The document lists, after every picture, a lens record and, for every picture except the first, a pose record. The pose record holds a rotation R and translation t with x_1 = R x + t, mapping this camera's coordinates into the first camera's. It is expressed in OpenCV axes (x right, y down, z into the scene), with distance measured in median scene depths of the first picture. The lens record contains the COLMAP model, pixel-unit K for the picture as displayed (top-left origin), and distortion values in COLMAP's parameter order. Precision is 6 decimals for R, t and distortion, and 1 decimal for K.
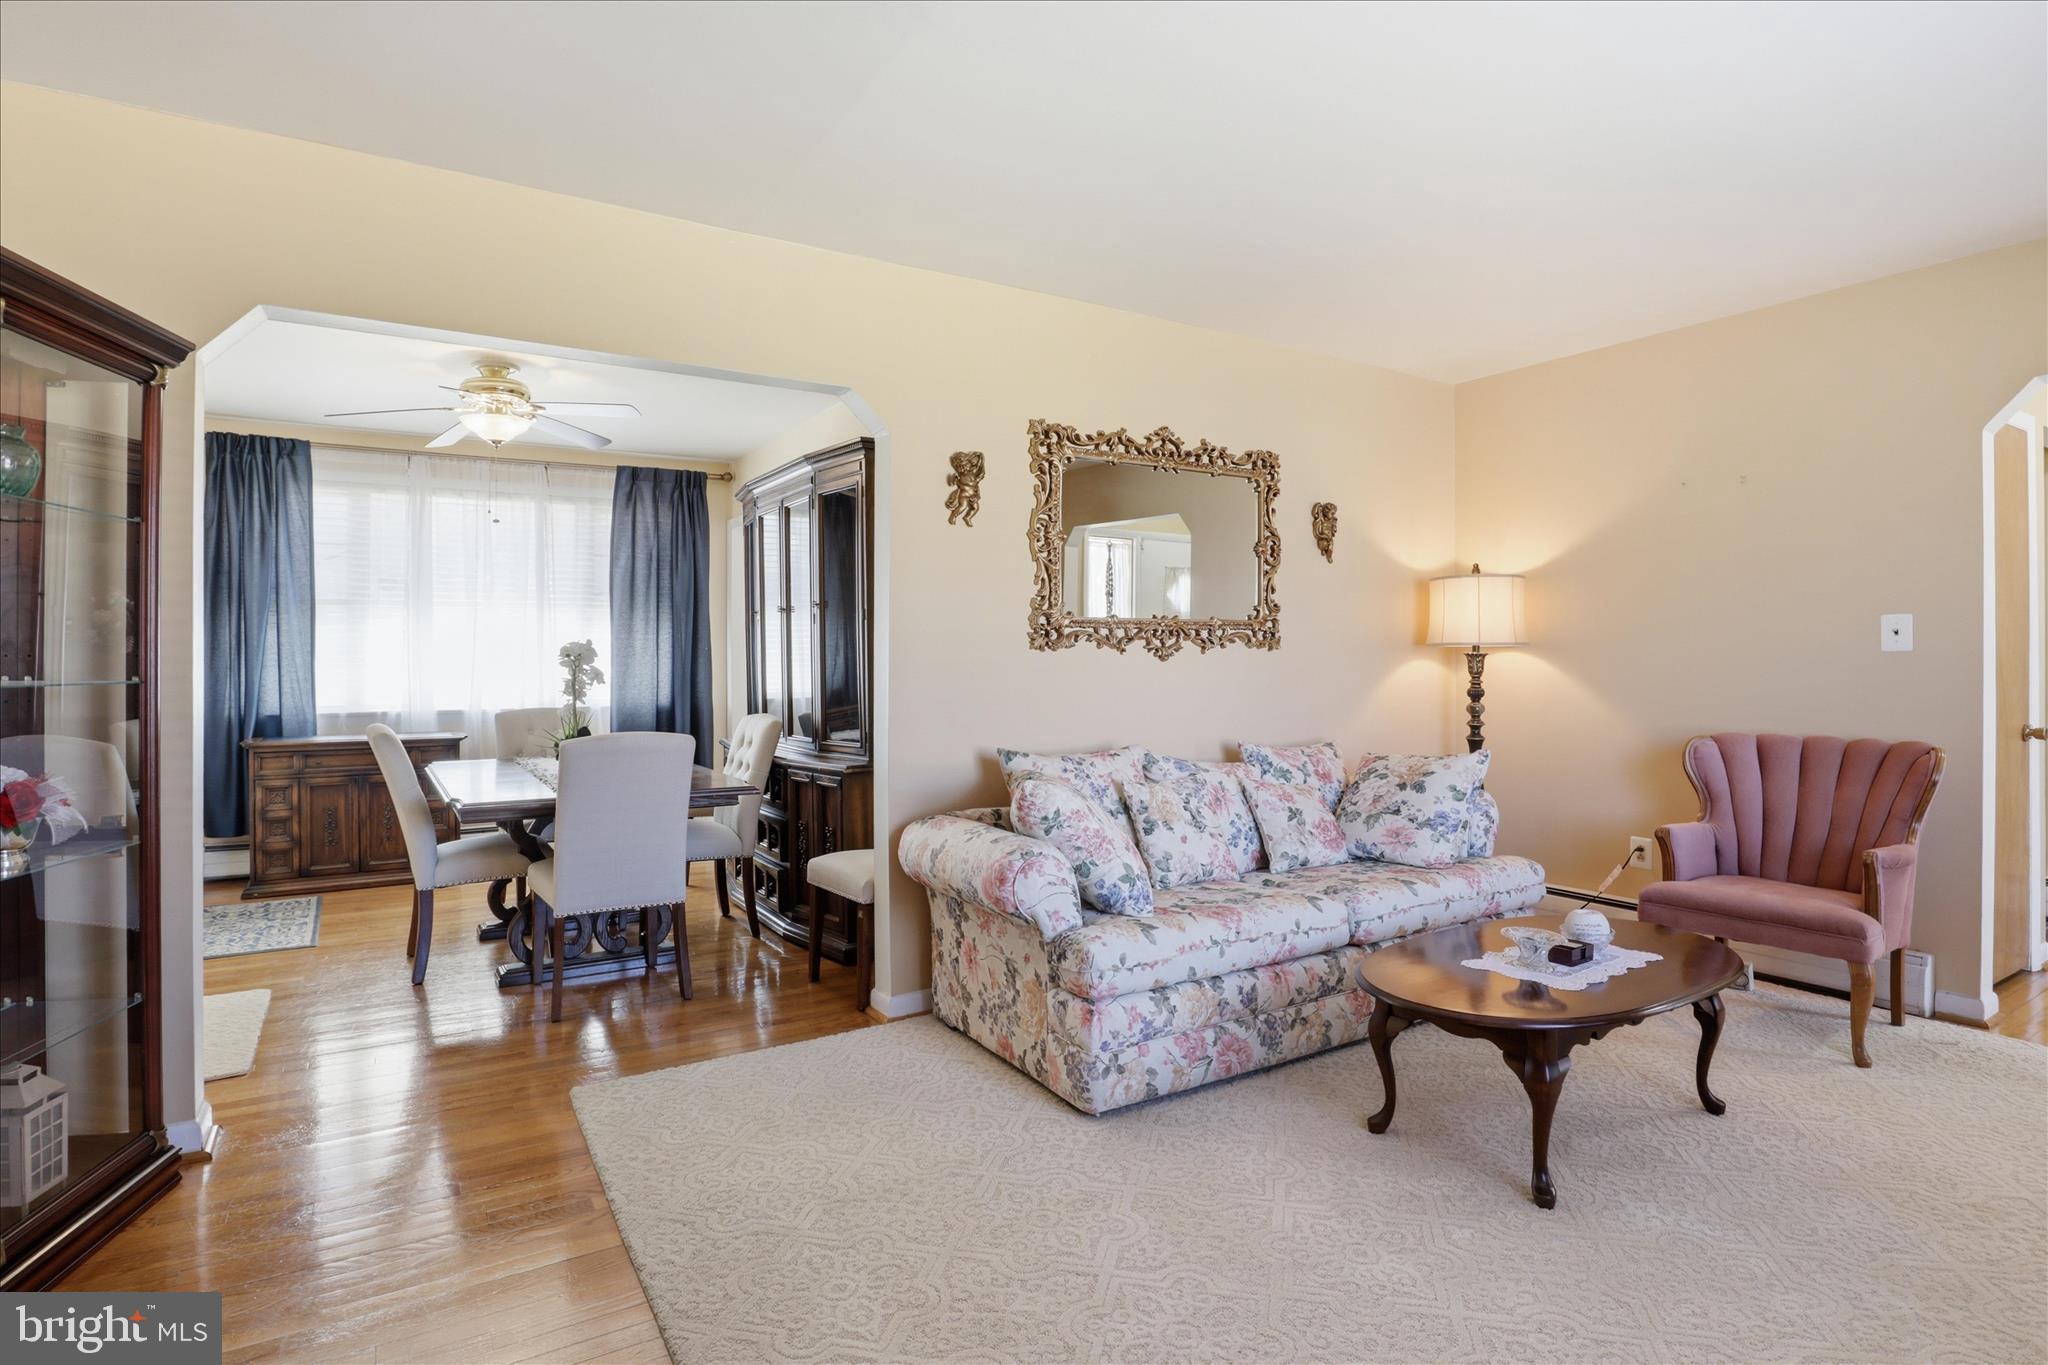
lens RADIAL K [[1052.0, 0, 1012.1], [0, 1052.0, 664.2], [0, 0, 1]] dist [-0.027193, 0.005514]
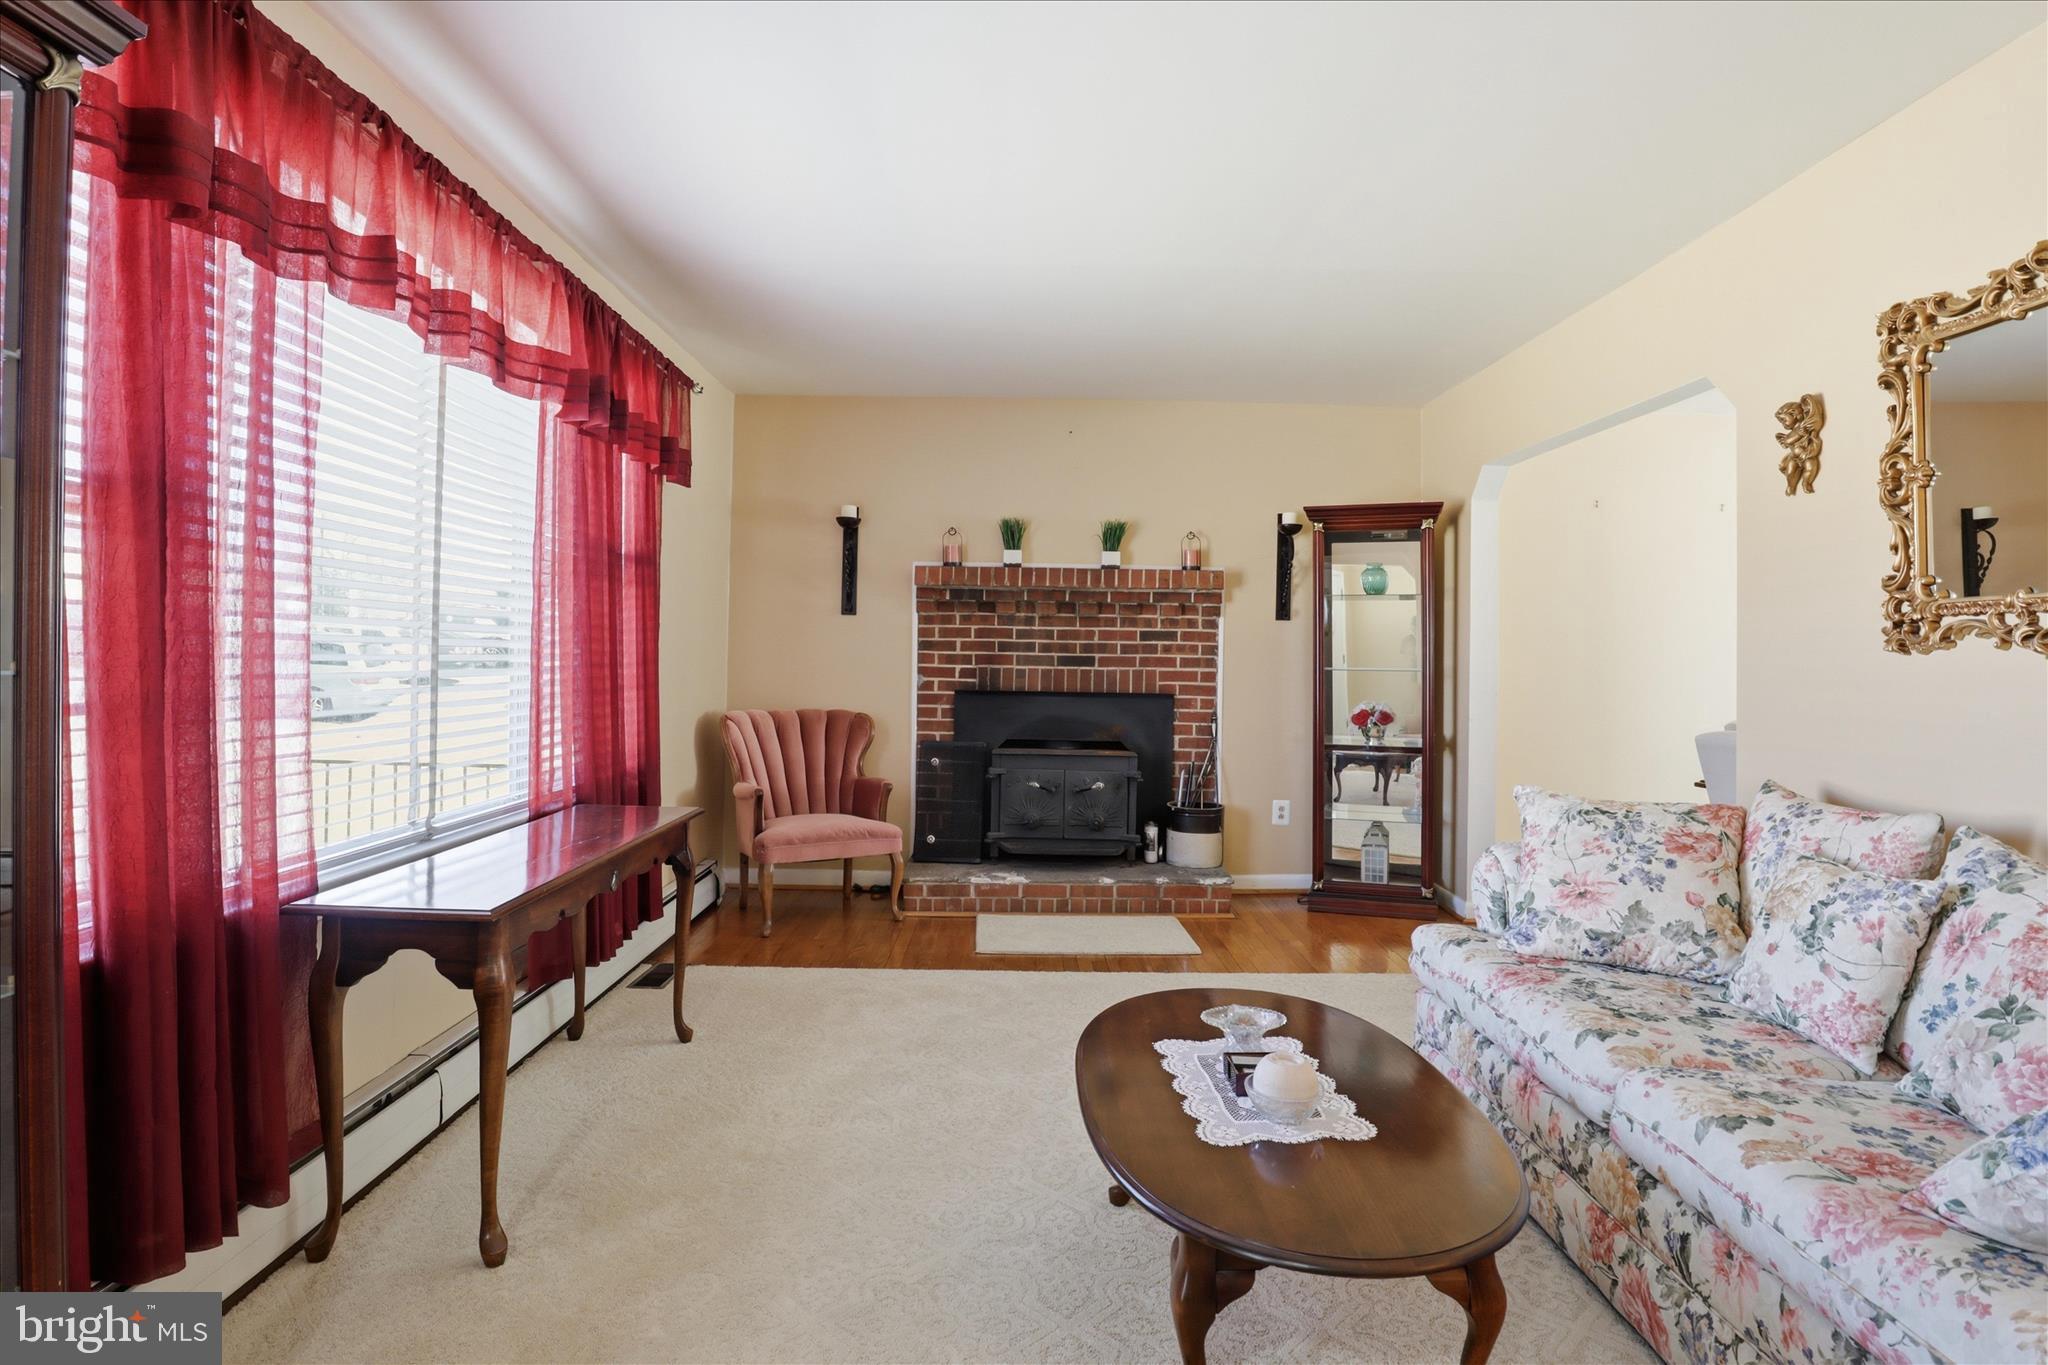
lens RADIAL K [[1052.0, 0, 1035.6], [0, 1052.0, 643.4], [0, 0, 1]] dist [-0.027193, 0.005514]
pose [[-0.517986, -0.014855, -0.855260, 0.885051], [-0.011125, 0.999882, -0.010629, -0.006471], [0.855317, 0.004009, -0.518090, 0.893771]]
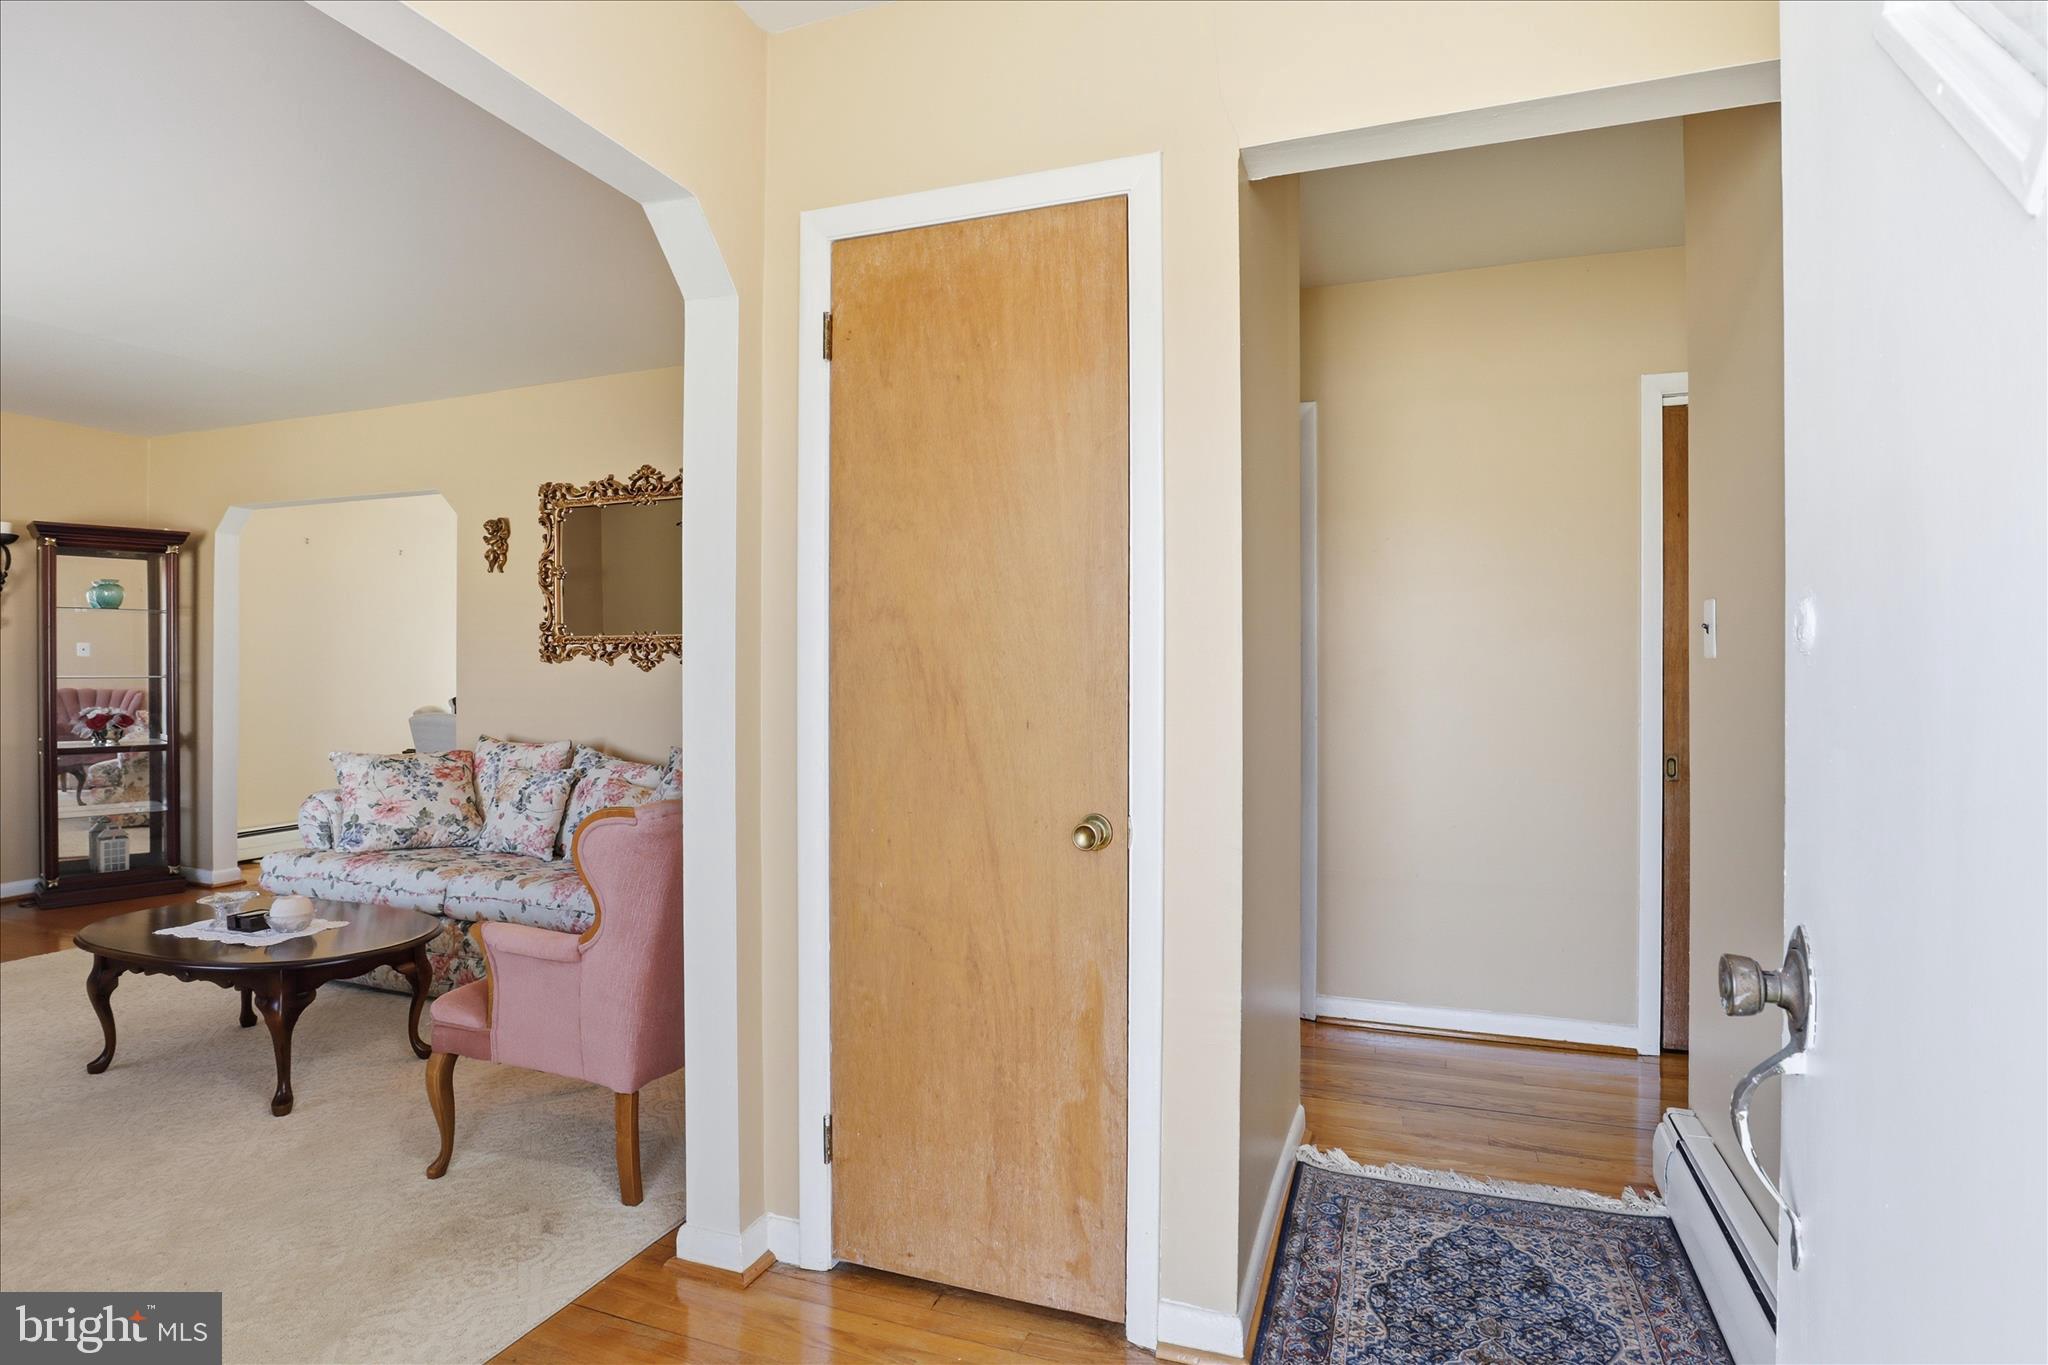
lens RADIAL K [[1052.0, 0, 1025.6], [0, 1052.0, 667.4], [0, 0, 1]] dist [-0.027193, 0.005514]
pose [[0.607817, -0.001077, -0.794076, 1.429468], [-0.003093, 0.999988, -0.003724, -0.004550], [0.794071, 0.004720, 0.607806, 0.703990]]
